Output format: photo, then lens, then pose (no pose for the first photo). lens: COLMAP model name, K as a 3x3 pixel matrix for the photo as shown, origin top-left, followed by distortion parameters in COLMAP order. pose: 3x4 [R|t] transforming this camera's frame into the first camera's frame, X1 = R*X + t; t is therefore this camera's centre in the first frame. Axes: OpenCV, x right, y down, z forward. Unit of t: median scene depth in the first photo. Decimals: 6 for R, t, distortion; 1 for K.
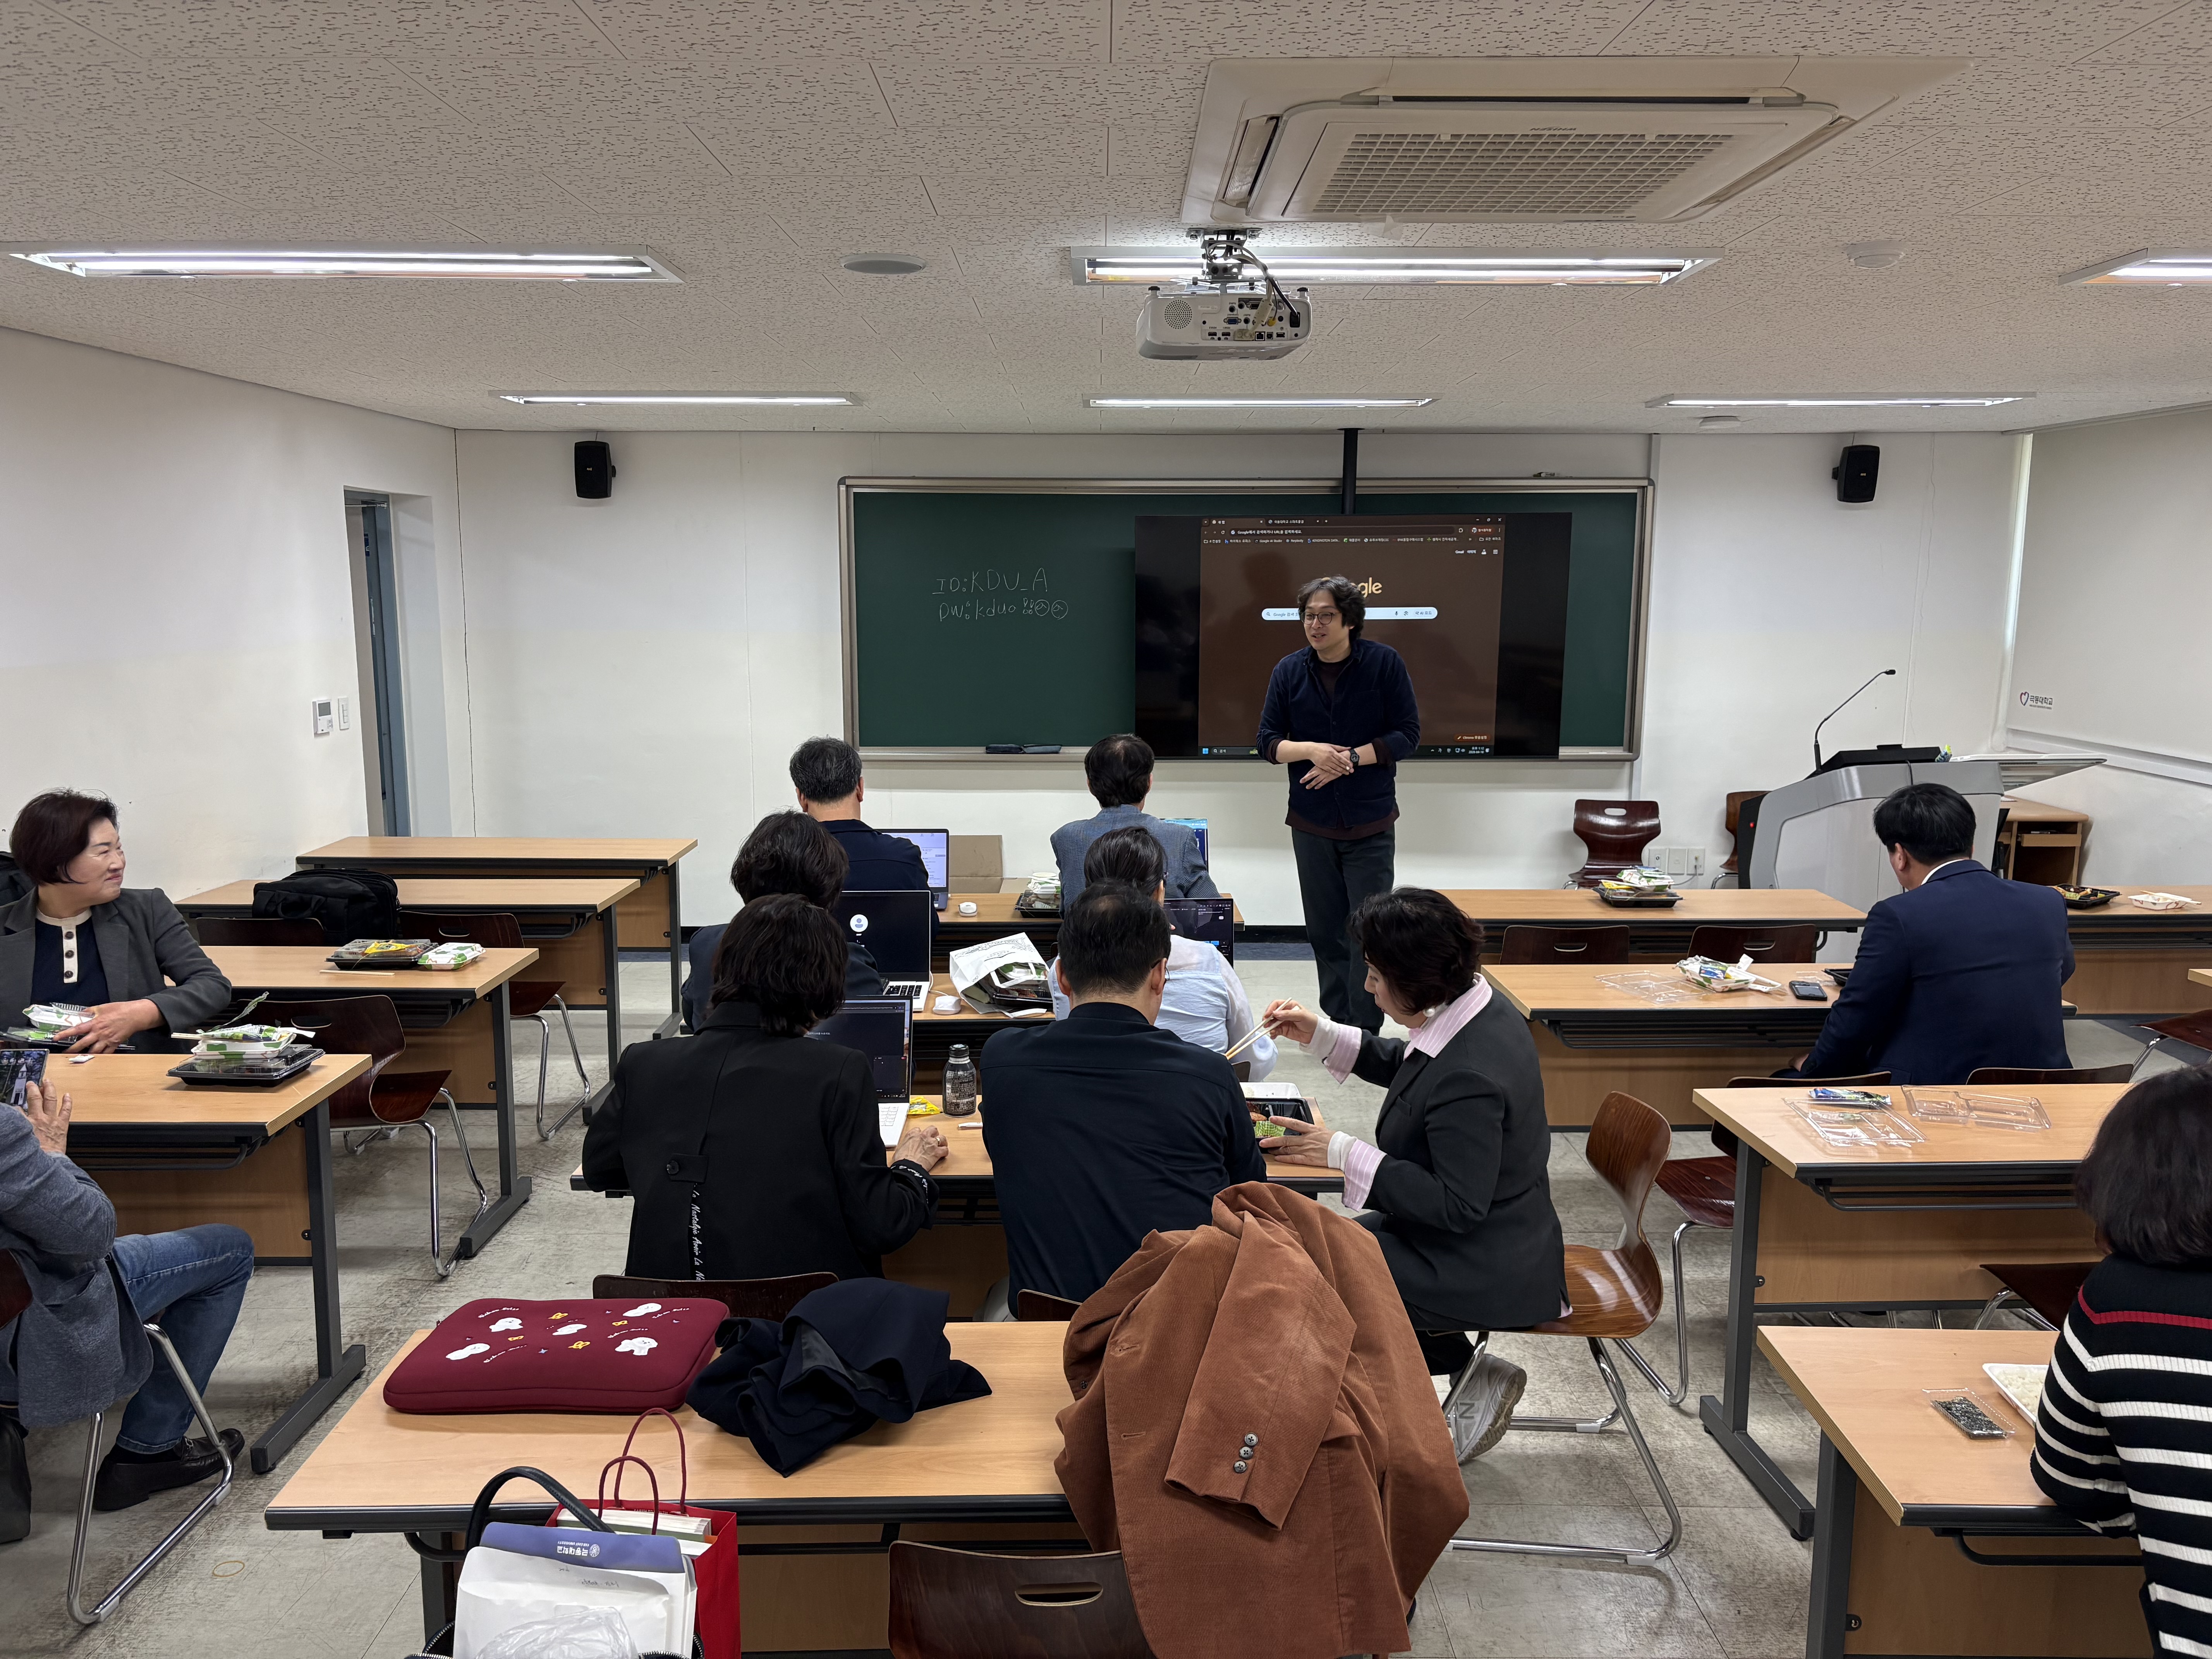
lens RADIAL K [[1690.1, 0, 1114.0], [0, 1690.1, 826.3], [0, 0, 1]] dist [0.008549, -0.009678]
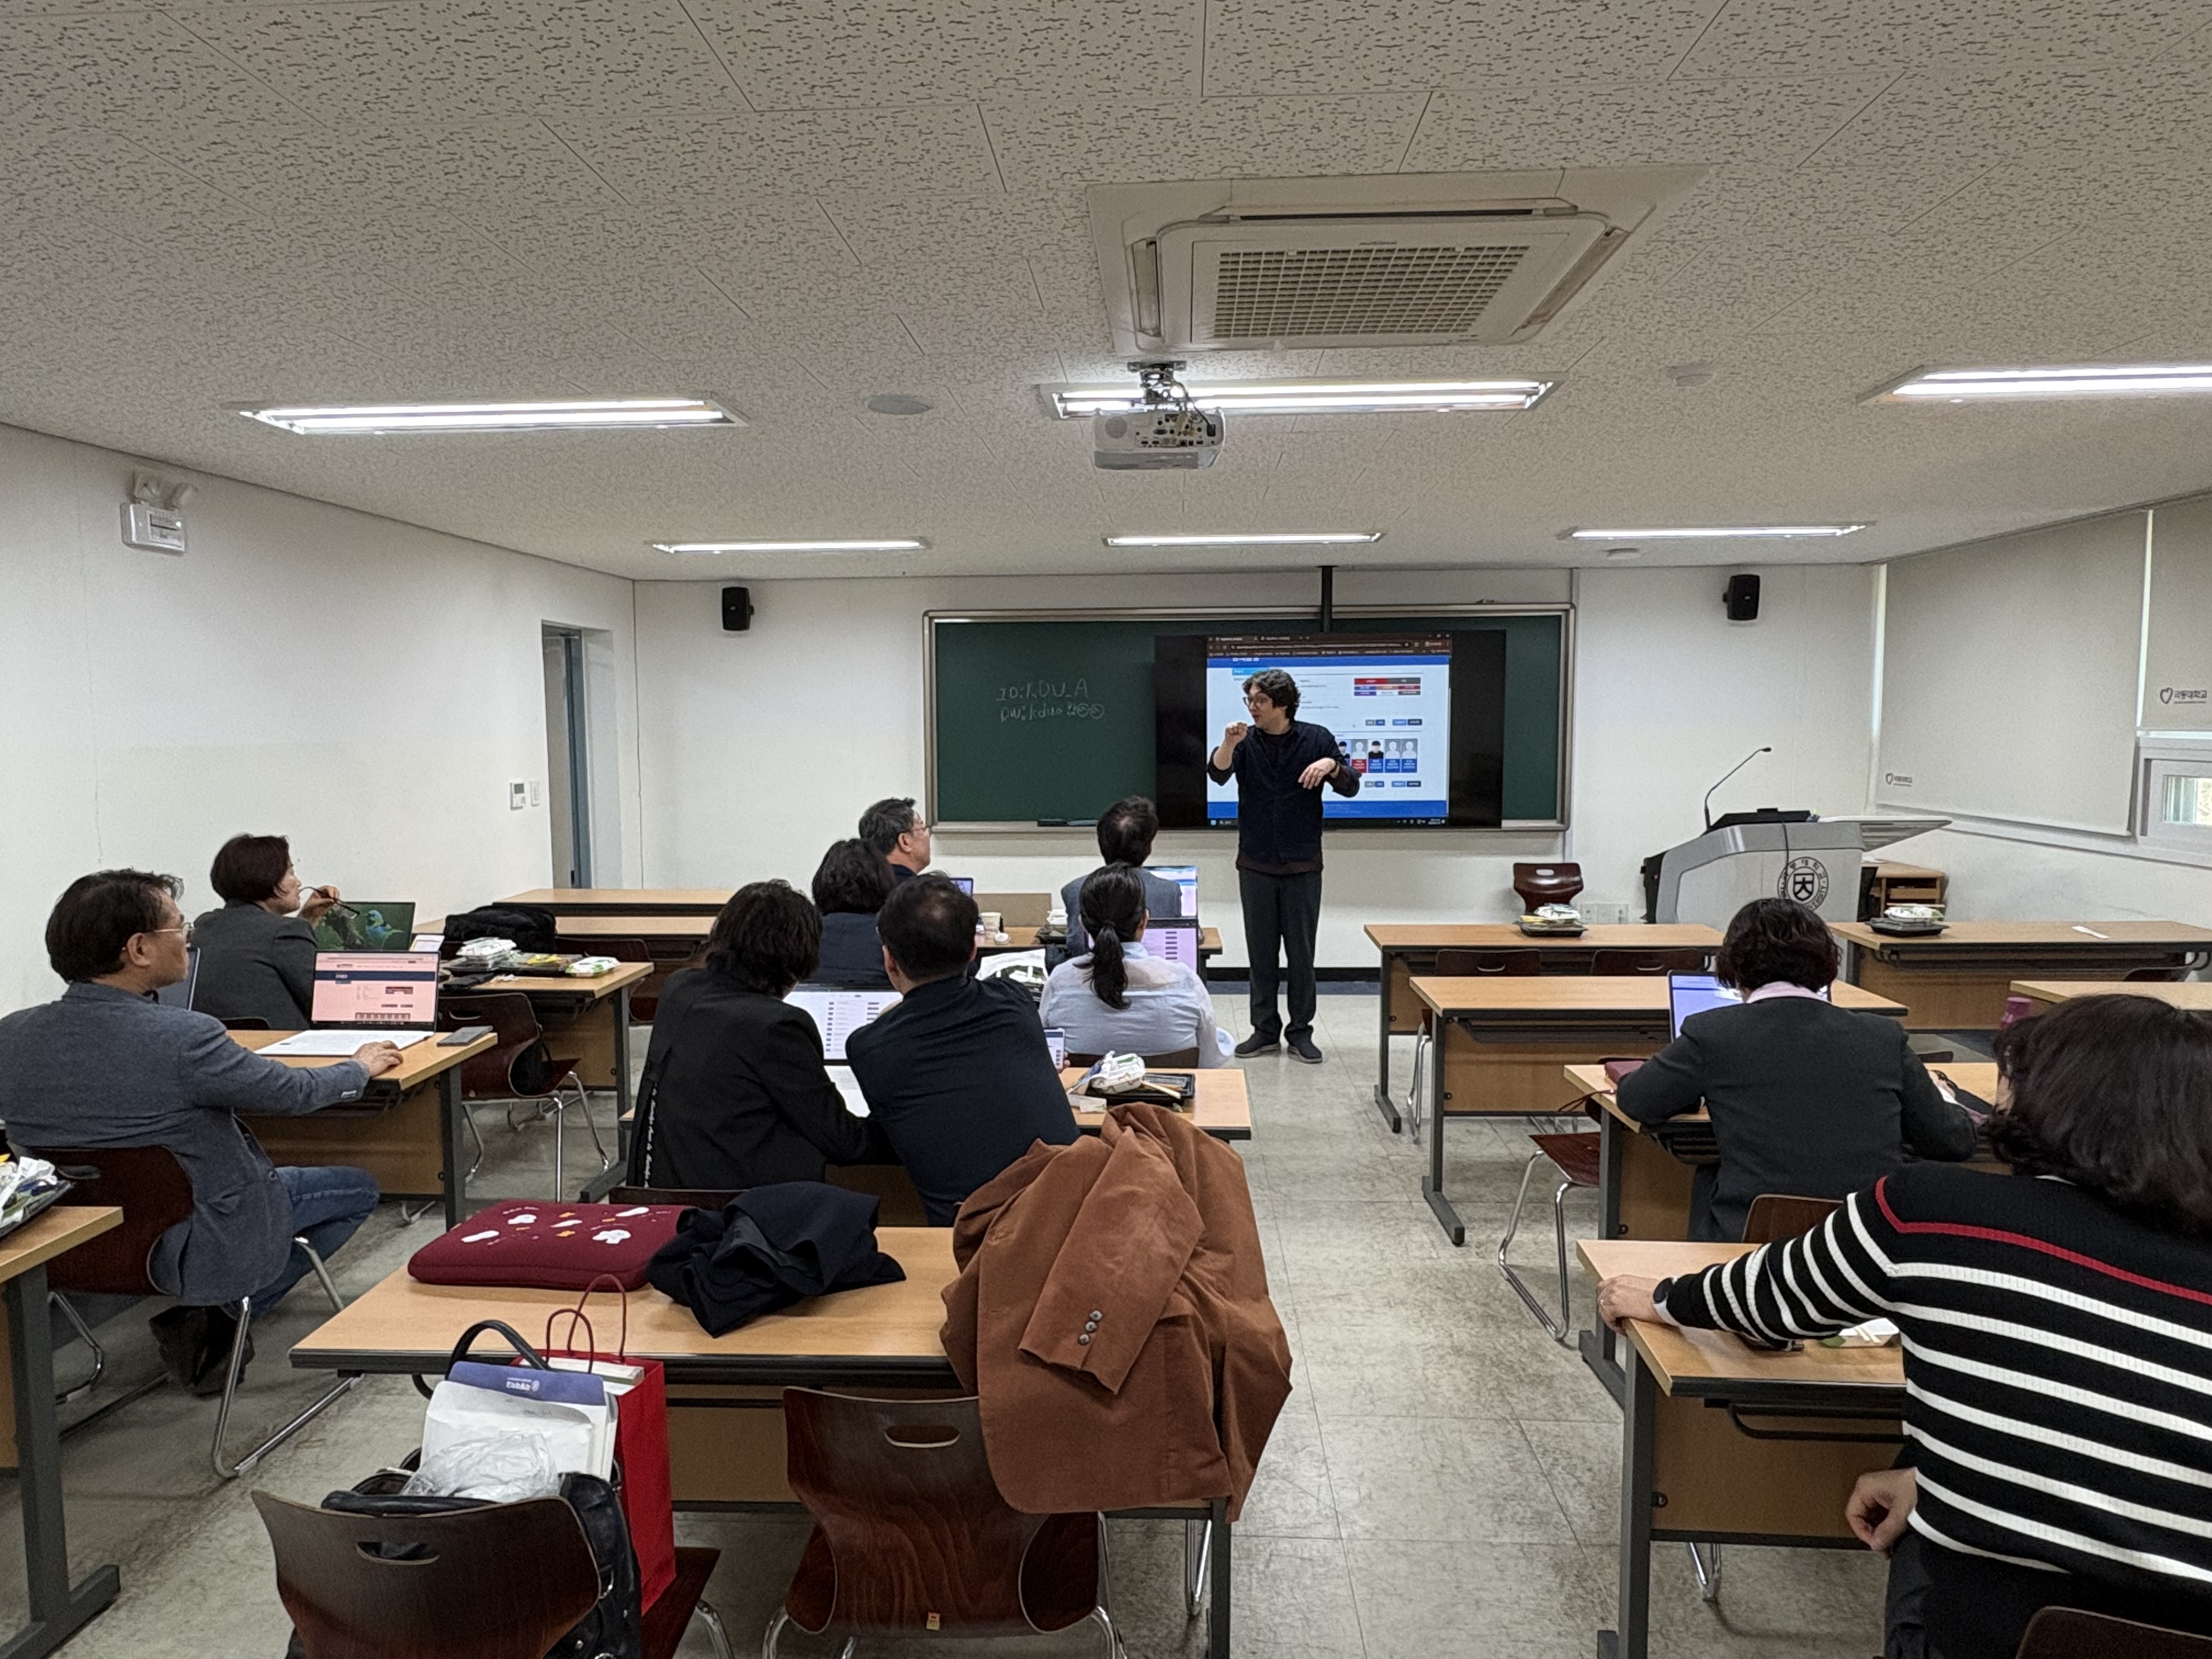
lens RADIAL K [[1337.3, 0, 1104.9], [0, 1337.3, 823.4], [0, 0, 1]] dist [-0.017076, 0.001224]
pose [[0.997918, -0.004625, -0.064325, 0.080492], [0.000148, 0.997586, -0.069437, 0.050234], [0.064490, 0.069282, 0.995510, 0.034275]]
